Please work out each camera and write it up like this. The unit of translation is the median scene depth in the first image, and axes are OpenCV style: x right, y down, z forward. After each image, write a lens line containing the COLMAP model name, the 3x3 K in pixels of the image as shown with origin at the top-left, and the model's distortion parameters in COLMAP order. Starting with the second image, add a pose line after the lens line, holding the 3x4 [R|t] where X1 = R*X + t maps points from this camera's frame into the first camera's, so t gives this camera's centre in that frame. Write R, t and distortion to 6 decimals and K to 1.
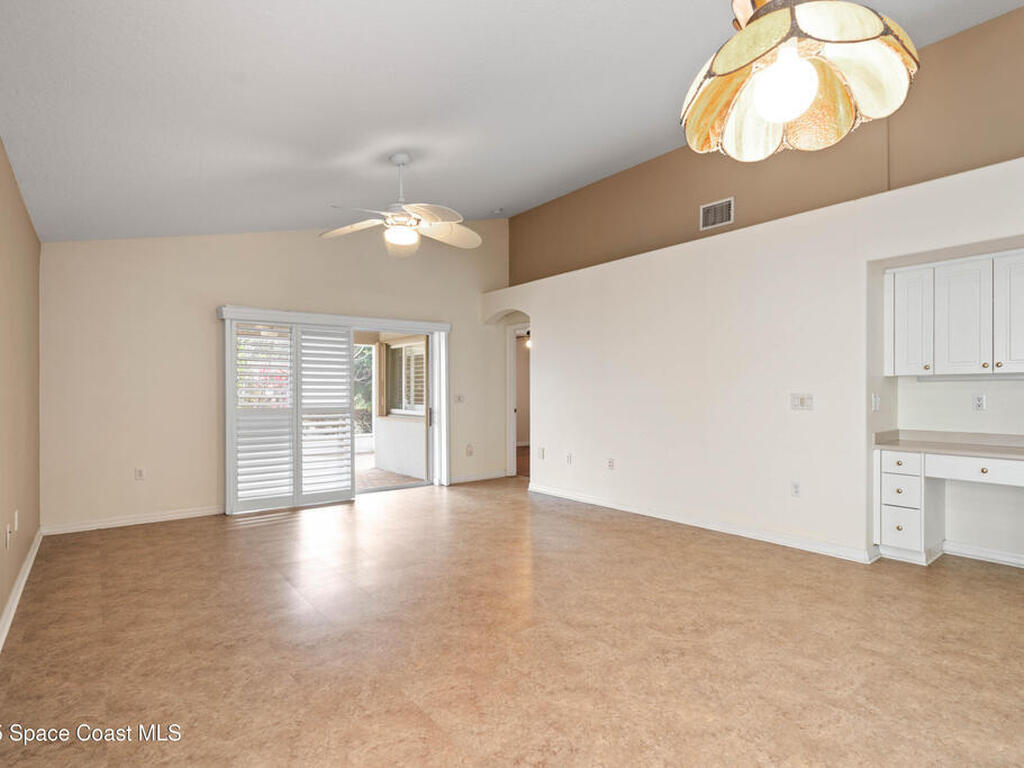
lens RADIAL K [[520.2, 0, 514.0], [0, 520.2, 394.6], [0, 0, 1]] dist [-0.004223, 0.003096]
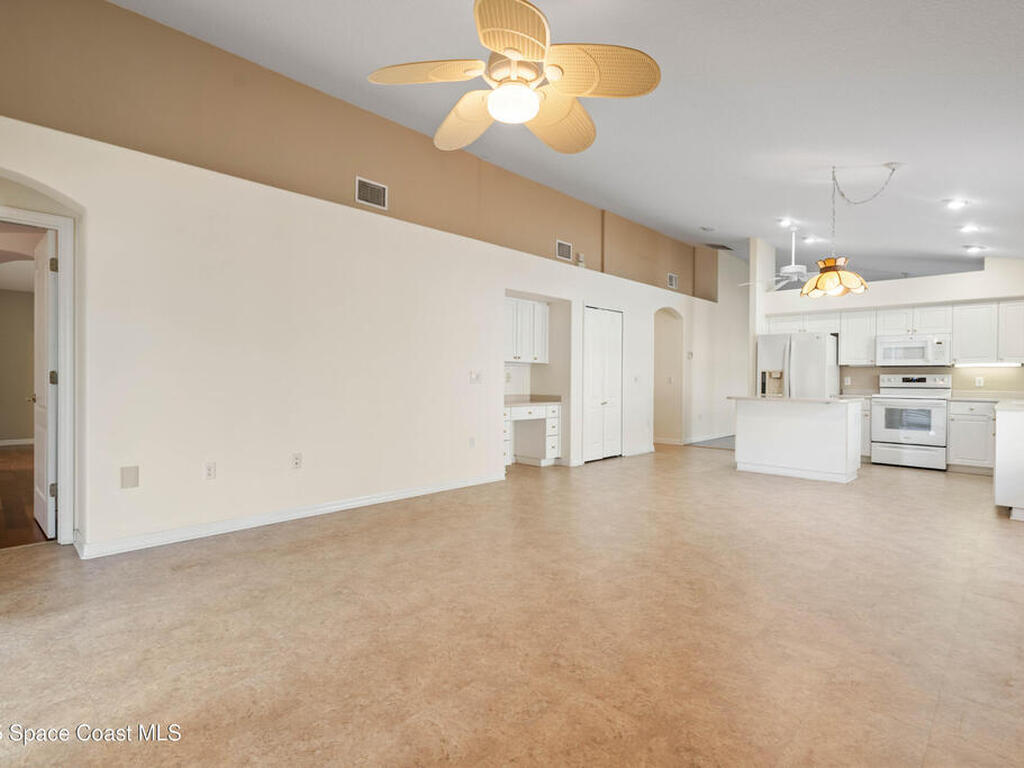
lens RADIAL K [[520.2, 0, 510.8], [0, 520.2, 378.2], [0, 0, 1]] dist [-0.004223, 0.003096]
pose [[-0.117633, 0.001255, 0.993056, -0.910704], [-0.003152, 0.999994, -0.001637, 0.020325], [-0.993052, -0.003323, -0.117628, 1.189507]]
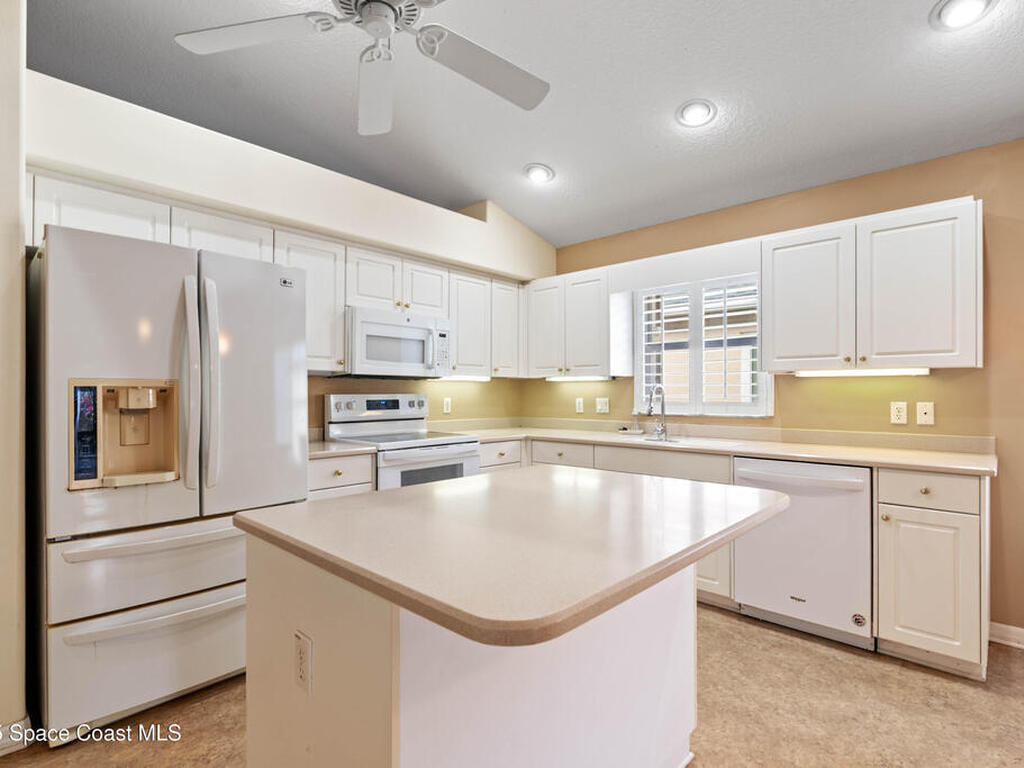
lens RADIAL K [[520.2, 0, 503.0], [0, 520.2, 394.4], [0, 0, 1]] dist [-0.004223, 0.003096]
pose [[-0.991740, 0.001385, -0.128257, 0.773369], [0.000147, 0.999953, 0.009658, -0.010077], [0.128264, 0.009559, -0.991694, 0.444012]]
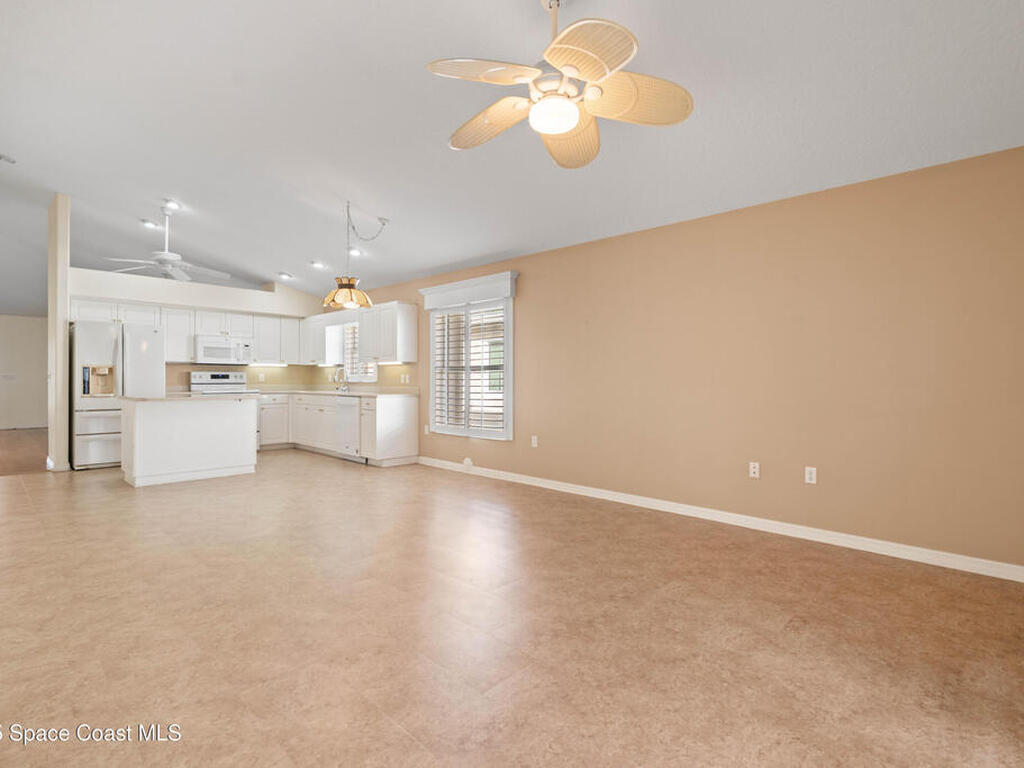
lens RADIAL K [[520.2, 0, 508.4], [0, 520.2, 376.7], [0, 0, 1]] dist [-0.004223, 0.003096]
pose [[-0.993147, -0.003112, -0.116831, -0.098340], [-0.003275, 0.999994, 0.001209, 0.012889], [0.116826, 0.001584, -0.993151, 1.796312]]
